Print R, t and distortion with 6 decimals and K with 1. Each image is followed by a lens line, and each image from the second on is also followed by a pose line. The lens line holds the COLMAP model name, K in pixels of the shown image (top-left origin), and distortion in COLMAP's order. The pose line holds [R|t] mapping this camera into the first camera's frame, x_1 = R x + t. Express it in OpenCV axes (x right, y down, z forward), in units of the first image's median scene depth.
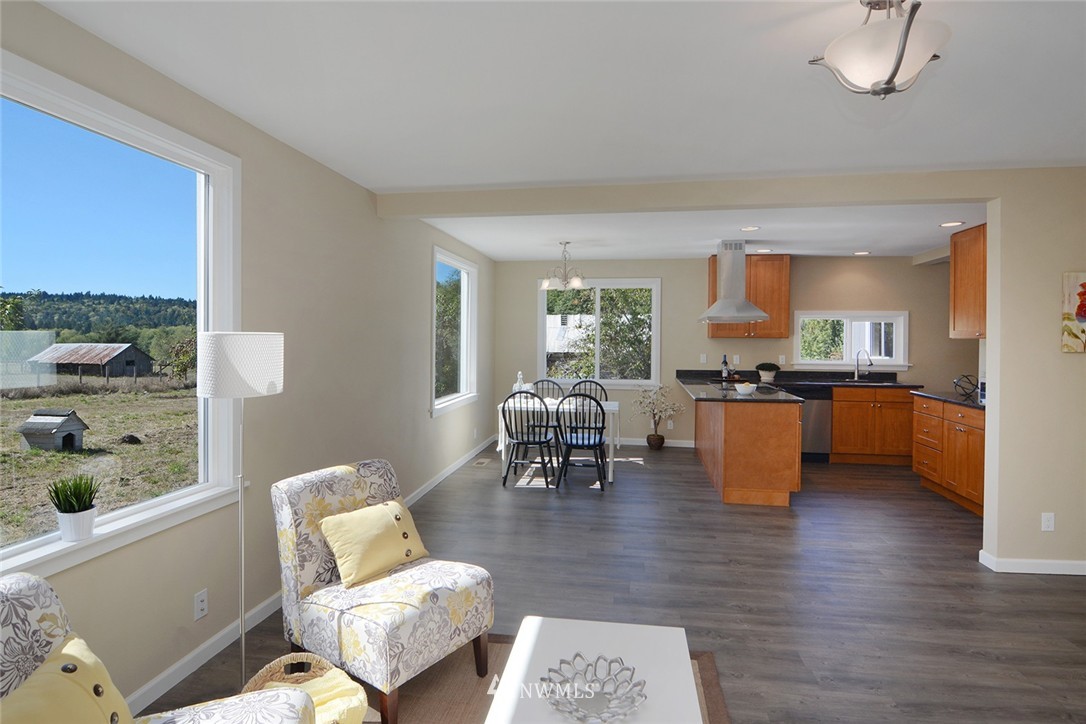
lens RADIAL K [[544.1, 0, 543.2], [0, 544.1, 341.6], [0, 0, 1]] dist [-0.031194, -0.000636]
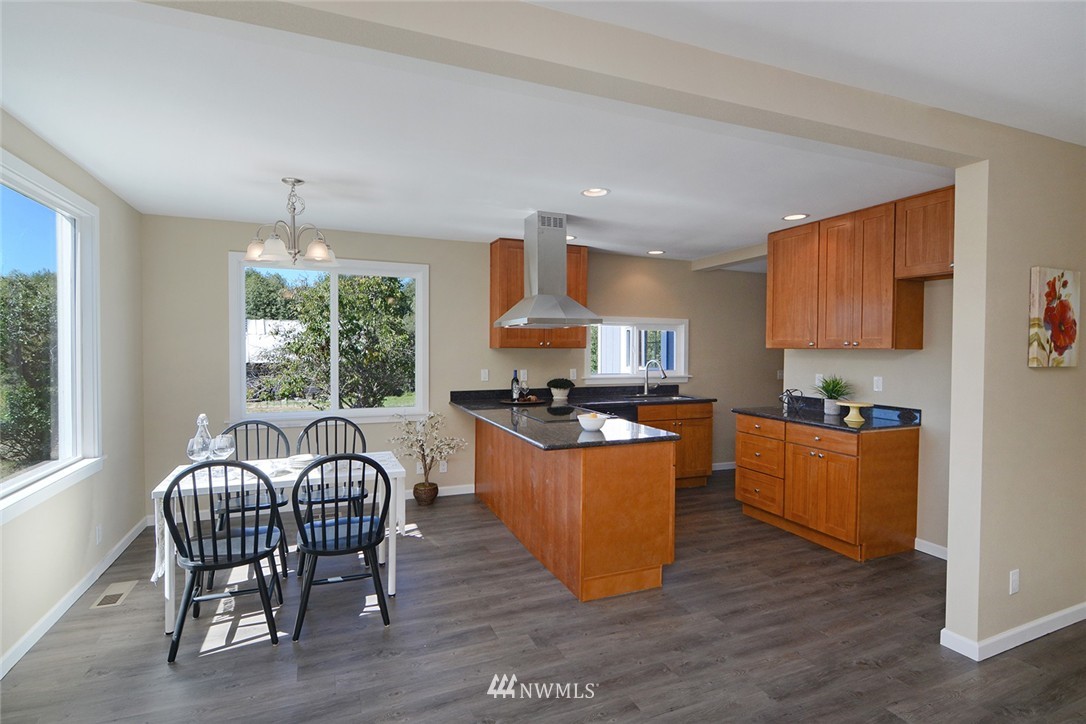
lens RADIAL K [[531.9, 0, 544.3], [0, 531.9, 358.7], [0, 0, 1]] dist [0.001414, -0.000739]
pose [[0.849426, -0.012794, 0.527553, -0.031849], [0.003858, 0.999830, 0.018036, -0.005690], [-0.527694, -0.013285, 0.849330, 0.371014]]
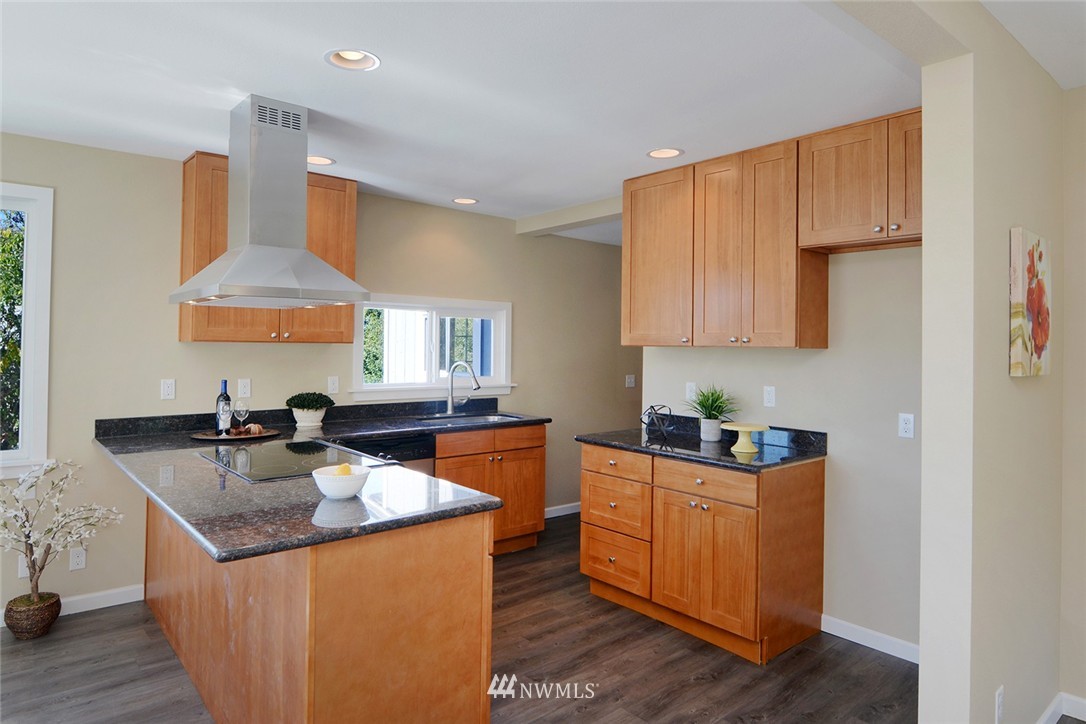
lens RADIAL K [[667.4, 0, 544.1], [0, 667.4, 338.9], [0, 0, 1]] dist [-0.005350, -0.003717]
pose [[0.641599, 0.009320, 0.766984, 0.090390], [-0.003409, 0.999951, -0.009299, -0.005835], [-0.767033, 0.003352, 0.641599, 0.490664]]
